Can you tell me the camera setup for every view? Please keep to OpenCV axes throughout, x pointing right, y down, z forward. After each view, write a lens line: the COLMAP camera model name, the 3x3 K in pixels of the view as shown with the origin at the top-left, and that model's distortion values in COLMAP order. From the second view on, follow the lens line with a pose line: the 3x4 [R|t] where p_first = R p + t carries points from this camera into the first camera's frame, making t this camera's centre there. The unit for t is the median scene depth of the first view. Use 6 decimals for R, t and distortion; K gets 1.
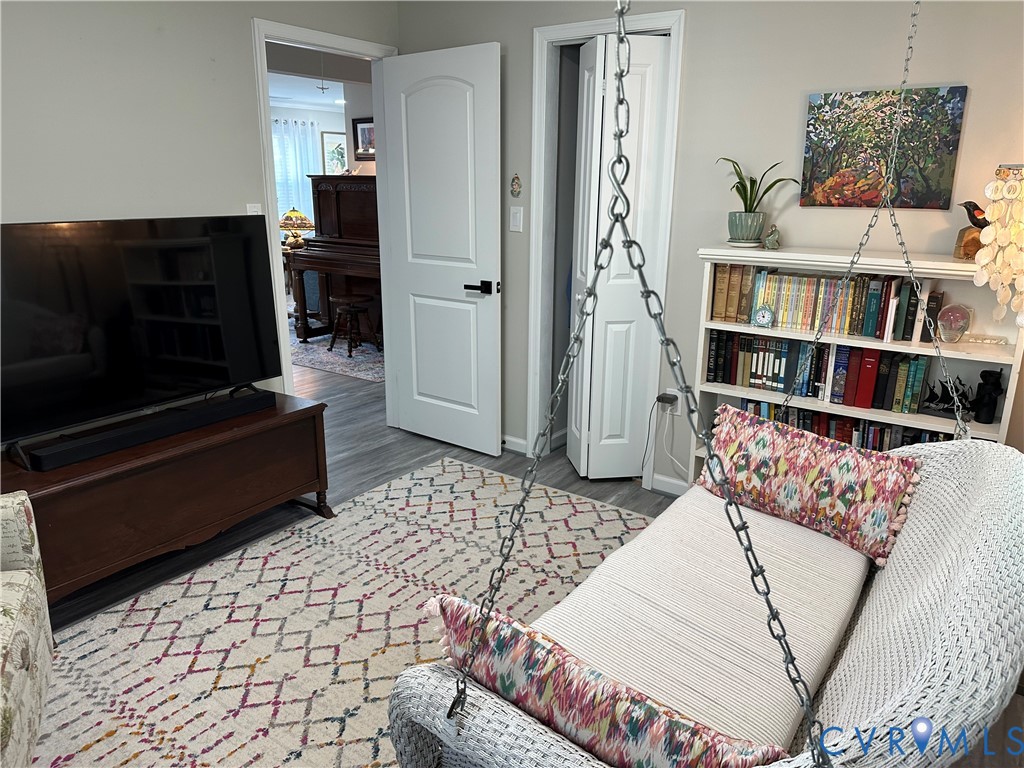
lens RADIAL K [[714.6, 0, 505.0], [0, 714.6, 389.1], [0, 0, 1]] dist [0.088178, -0.119623]
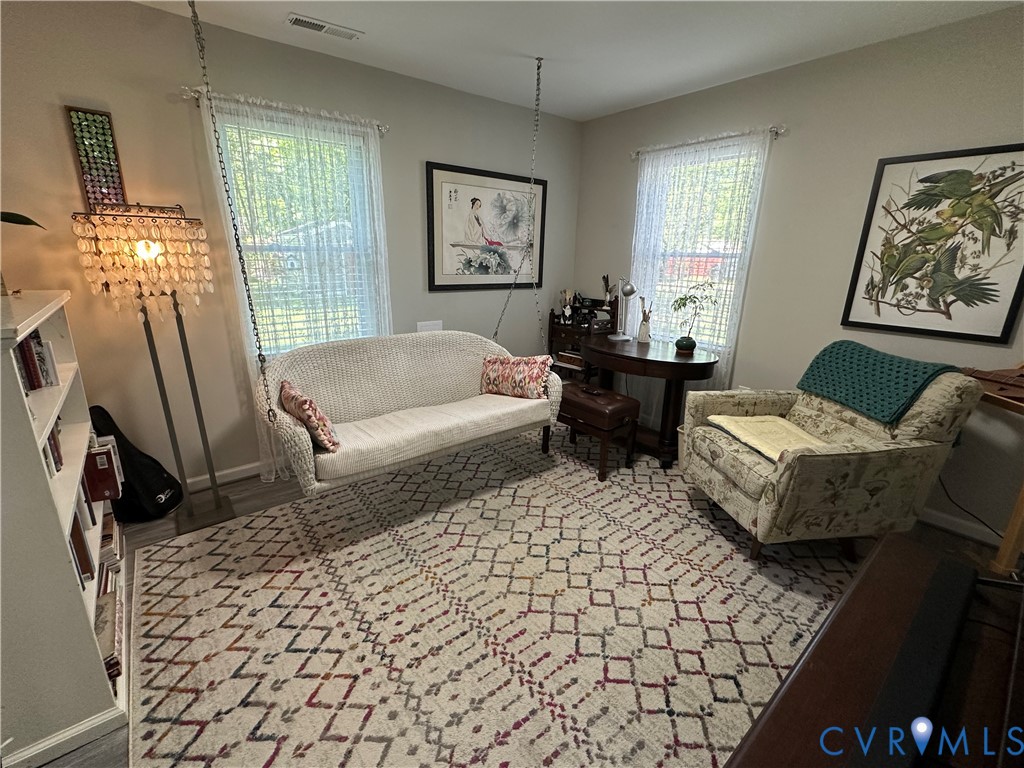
lens RADIAL K [[459.9, 0, 512.0], [0, 459.9, 384.0], [0, 0, 1]] dist [-0.002294, 0.000231]
pose [[-0.964129, -0.103486, 0.244431, -0.206261], [0.038979, 0.855688, 0.516022, -0.328538], [-0.262558, 0.507039, -0.820960, 1.225261]]
